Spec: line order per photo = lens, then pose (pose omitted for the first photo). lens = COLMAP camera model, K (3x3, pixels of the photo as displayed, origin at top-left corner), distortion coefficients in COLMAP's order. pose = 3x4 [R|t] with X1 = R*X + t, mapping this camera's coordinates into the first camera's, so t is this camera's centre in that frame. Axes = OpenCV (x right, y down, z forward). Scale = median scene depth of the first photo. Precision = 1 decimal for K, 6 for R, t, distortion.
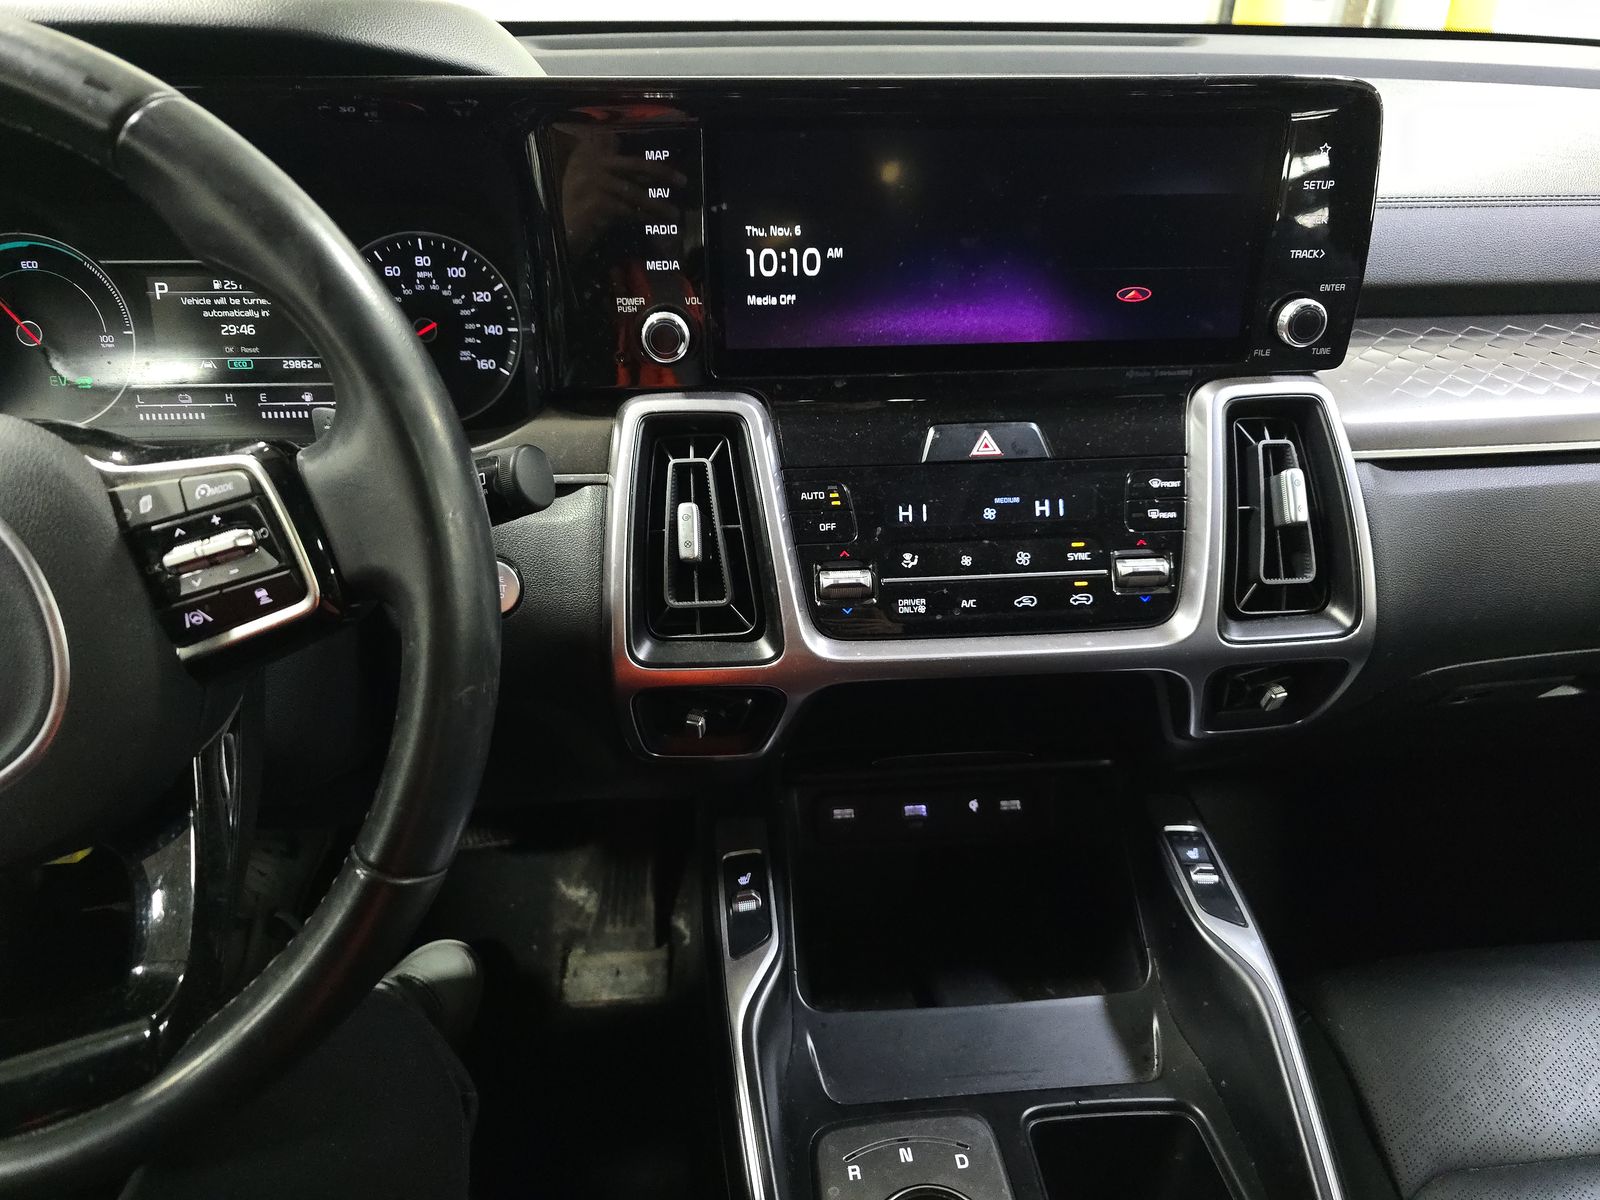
lens RADIAL K [[1063.4, 0, 773.6], [0, 1063.4, 597.4], [0, 0, 1]] dist [0.052892, -0.052594]
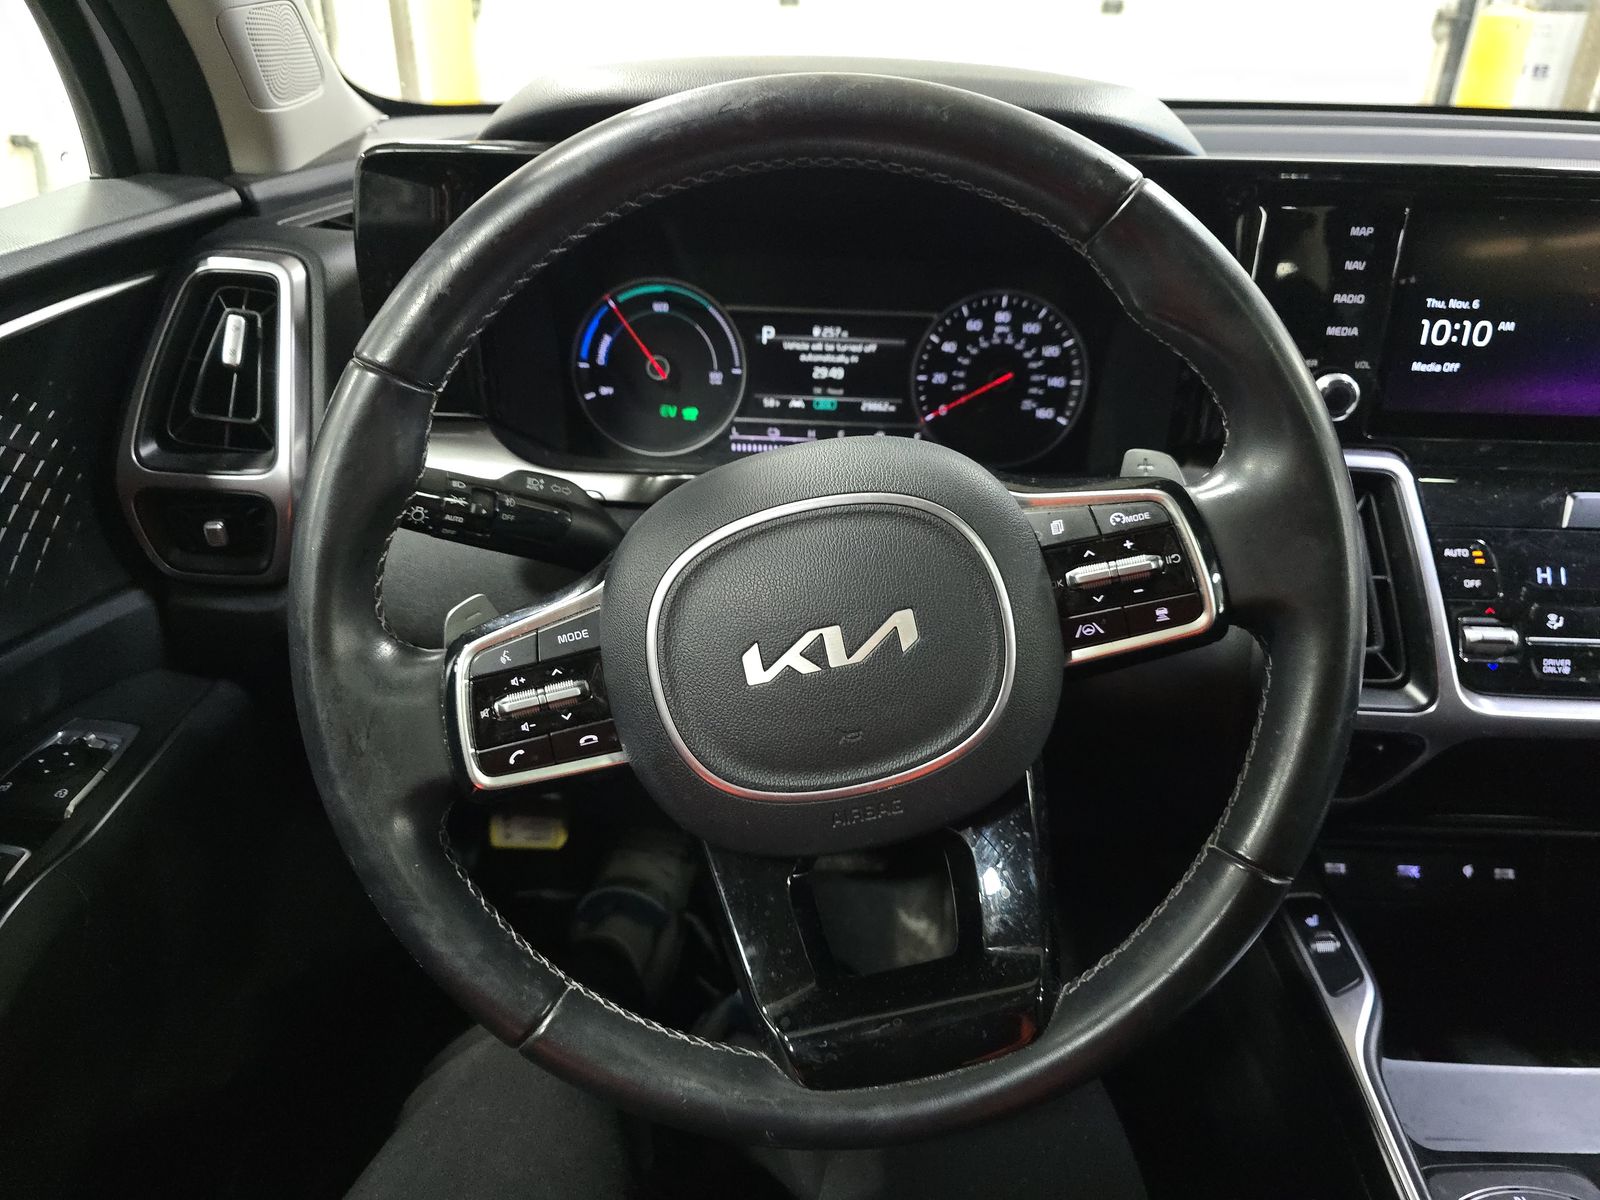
lens RADIAL K [[1066.6, 0, 800.0], [0, 1066.6, 600.0], [0, 0, 1]] dist [0.050526, -0.055574]
pose [[0.994511, 0.064518, -0.082378, -0.516109], [-0.068185, 0.996767, -0.042500, 0.038864], [0.079369, 0.047883, 0.995695, -0.100337]]
